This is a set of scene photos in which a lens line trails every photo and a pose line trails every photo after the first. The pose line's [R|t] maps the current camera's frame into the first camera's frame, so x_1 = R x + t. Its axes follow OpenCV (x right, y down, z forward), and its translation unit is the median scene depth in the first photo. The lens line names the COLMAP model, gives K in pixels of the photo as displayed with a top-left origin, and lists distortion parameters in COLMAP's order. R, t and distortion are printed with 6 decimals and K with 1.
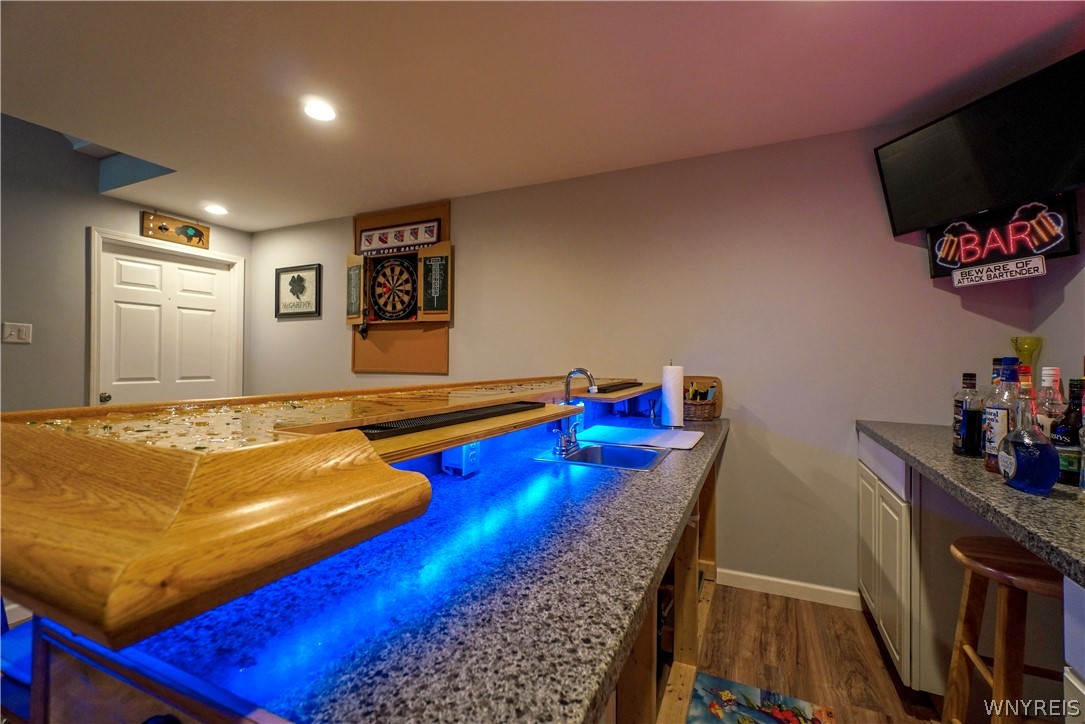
lens RADIAL K [[465.1, 0, 543.1], [0, 465.1, 359.0], [0, 0, 1]] dist [-0.006896, 0.003389]
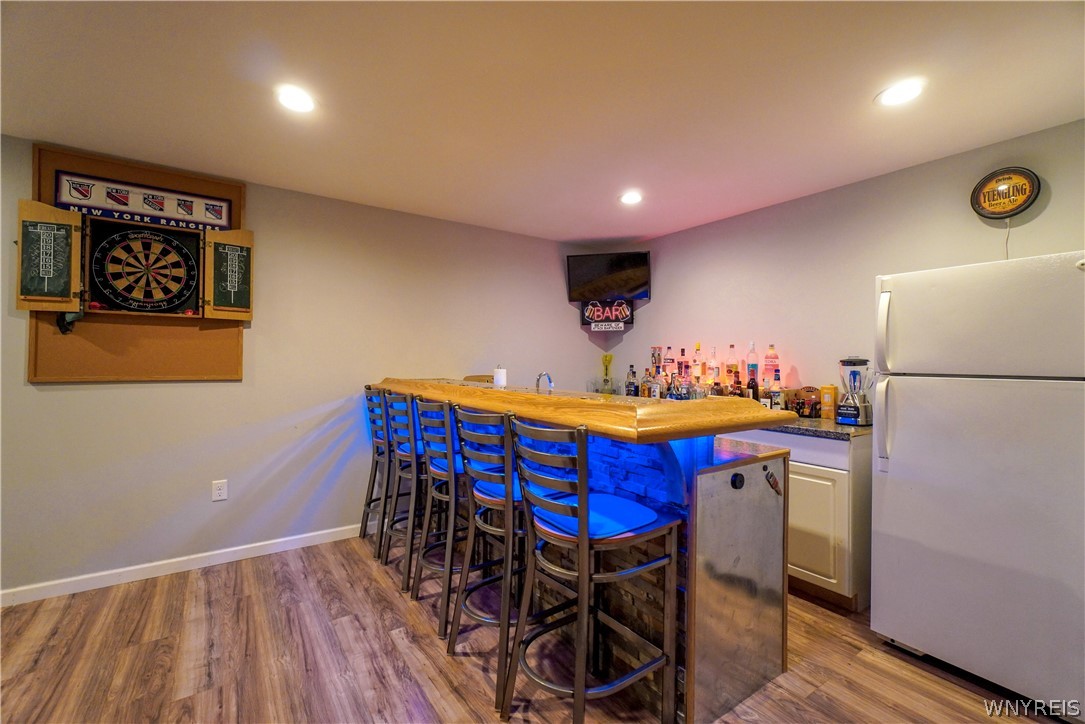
lens RADIAL K [[465.1, 0, 544.2], [0, 465.1, 361.3], [0, 0, 1]] dist [-0.006896, 0.003389]
pose [[0.507284, 0.002127, 0.861776, -0.675211], [-0.008312, 0.999963, 0.002425, -0.011054], [-0.861739, -0.008394, 0.507283, 0.062128]]
